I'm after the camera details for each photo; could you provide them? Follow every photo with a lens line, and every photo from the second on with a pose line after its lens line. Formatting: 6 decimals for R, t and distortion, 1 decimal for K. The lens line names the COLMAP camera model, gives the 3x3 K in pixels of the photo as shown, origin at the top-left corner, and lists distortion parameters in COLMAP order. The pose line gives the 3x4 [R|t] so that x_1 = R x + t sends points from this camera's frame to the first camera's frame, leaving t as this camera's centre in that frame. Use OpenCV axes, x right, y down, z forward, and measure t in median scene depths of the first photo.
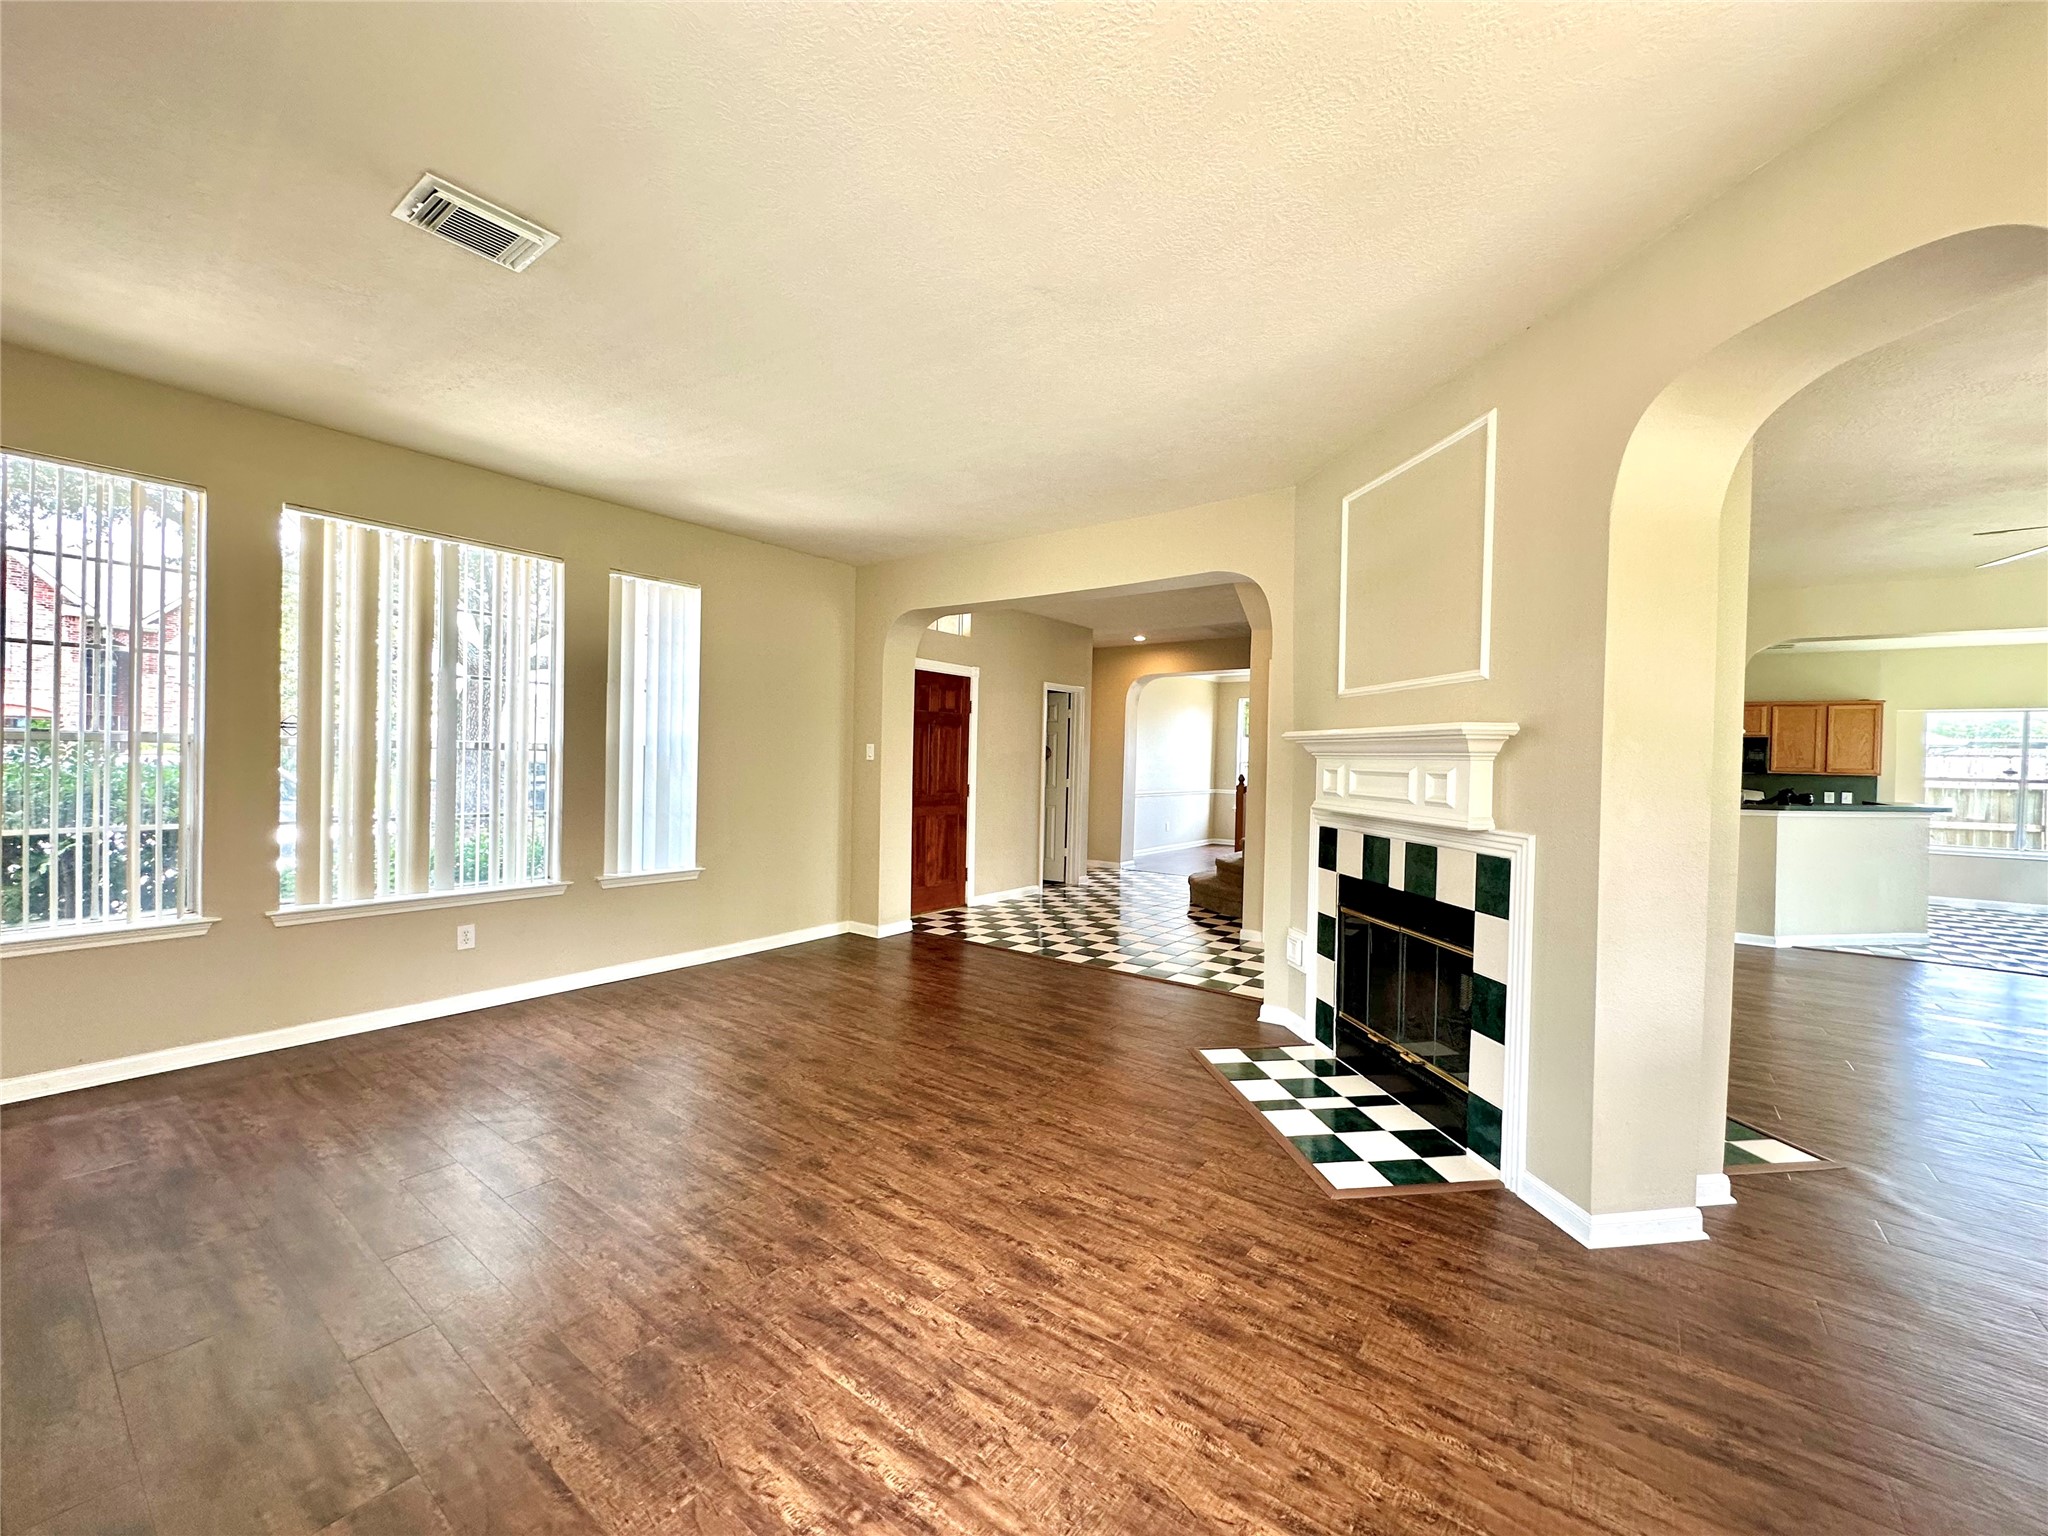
lens RADIAL K [[817.1, 0, 1029.3], [0, 817.1, 761.7], [0, 0, 1]] dist [-0.000388, -0.000061]
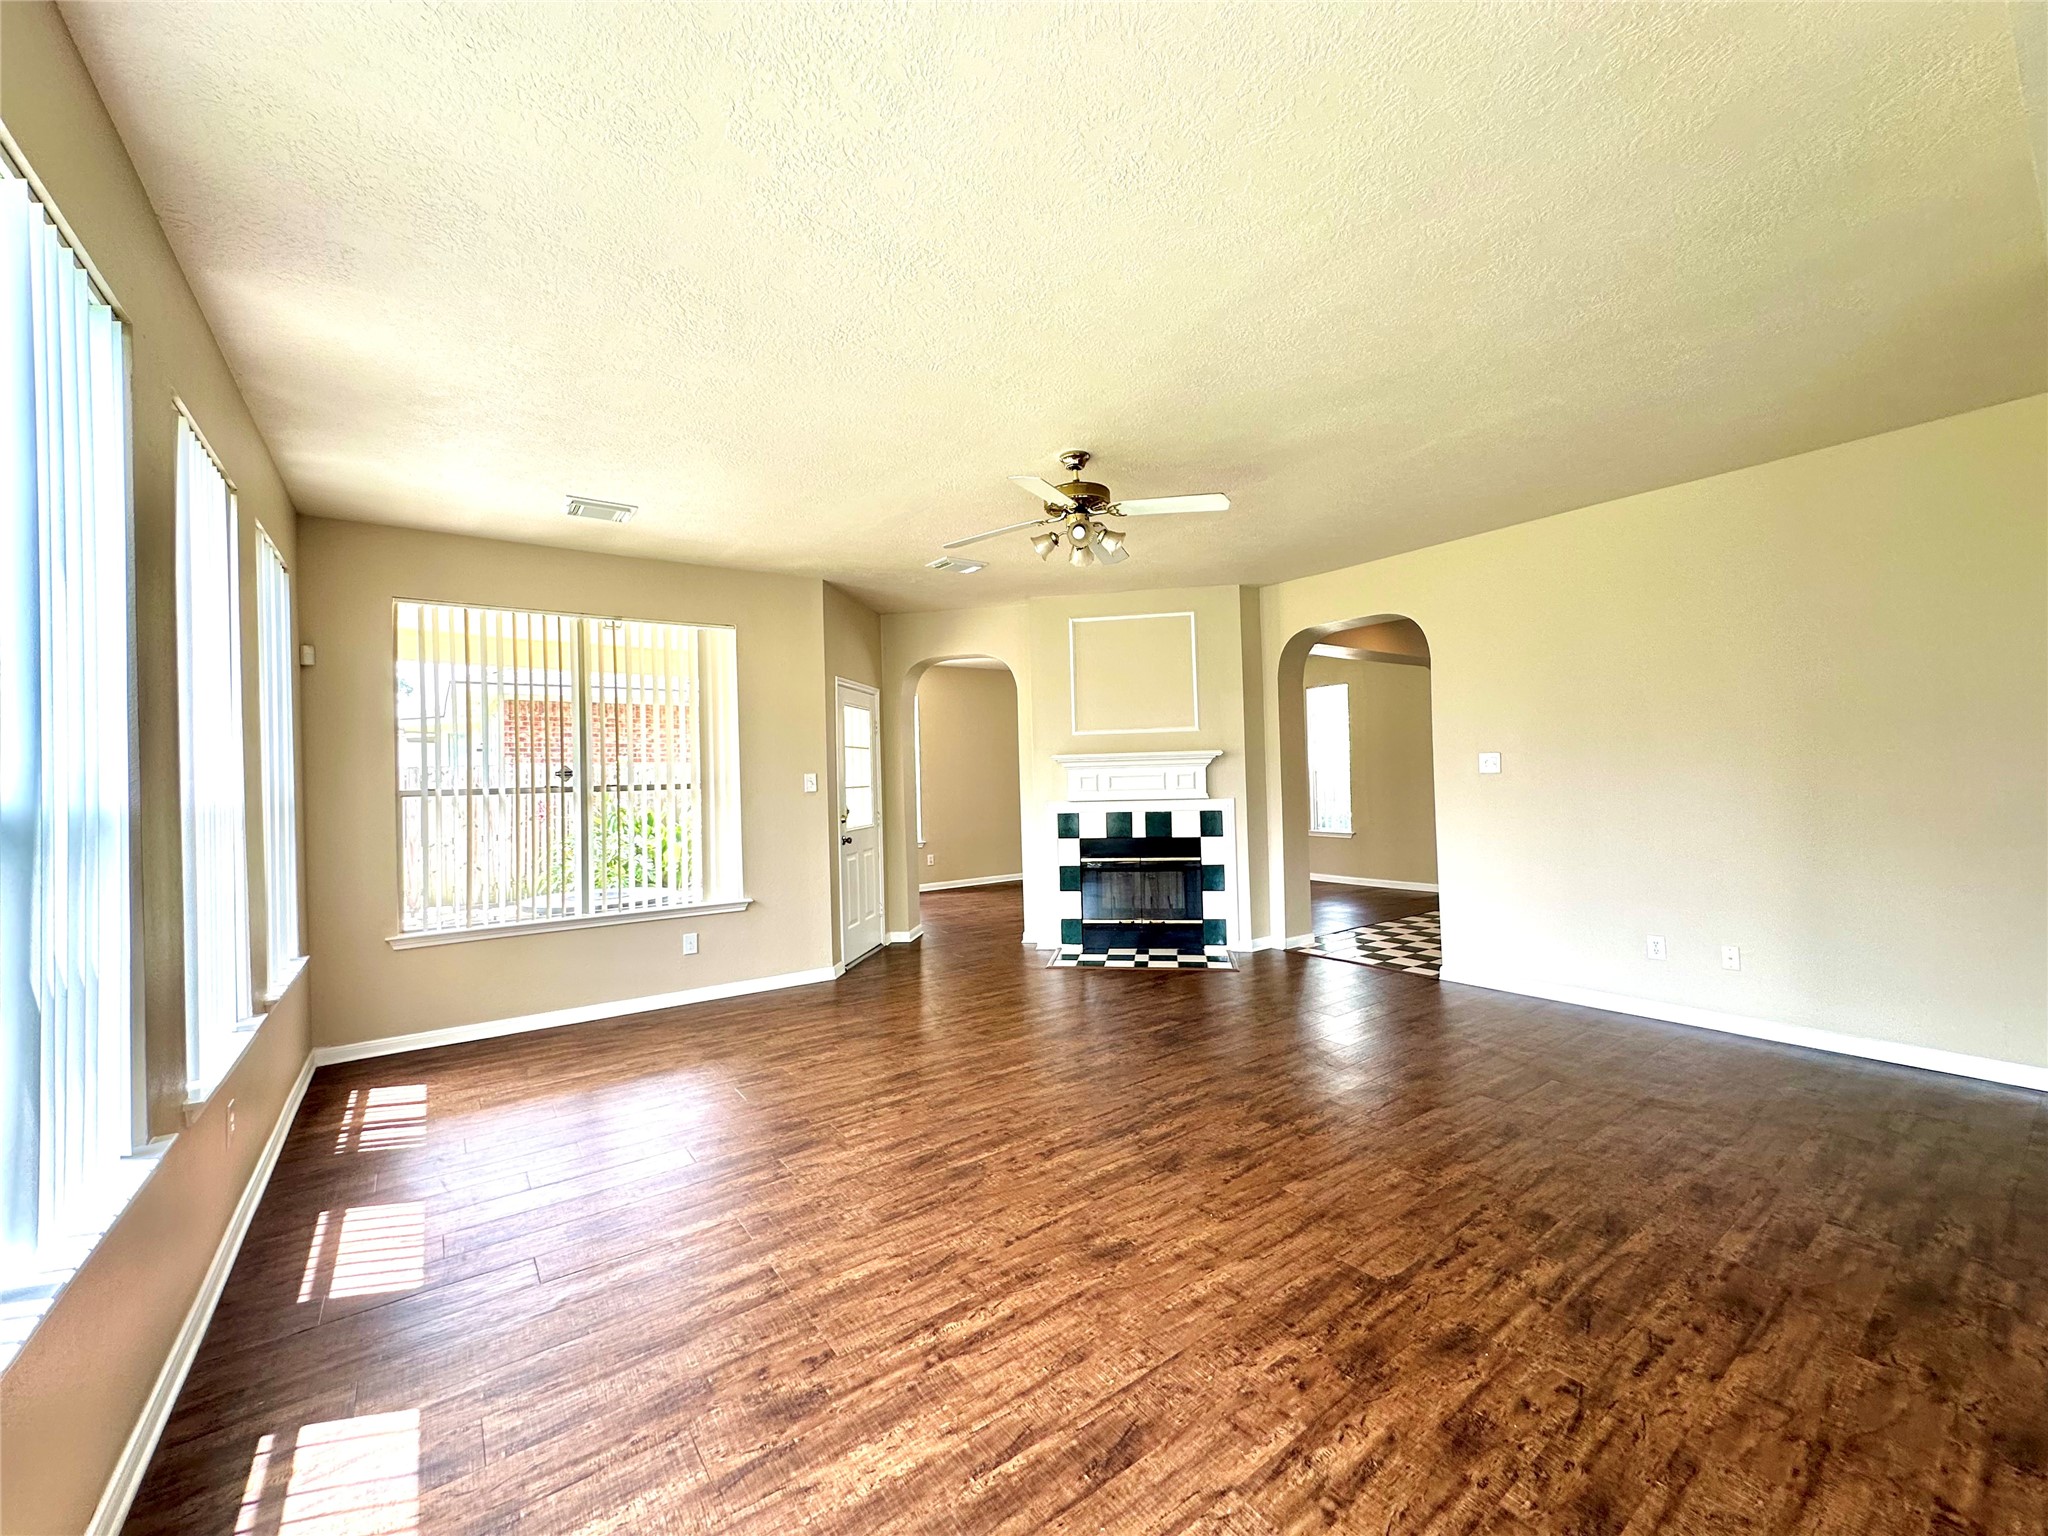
lens RADIAL K [[817.1, 0, 1029.9], [0, 817.1, 772.0], [0, 0, 1]] dist [-0.000388, -0.000061]
pose [[0.292589, -0.002363, 0.956235, -1.686027], [0.035854, 0.999321, -0.008501, 0.010156], [-0.955566, 0.036772, 0.292475, 0.787982]]
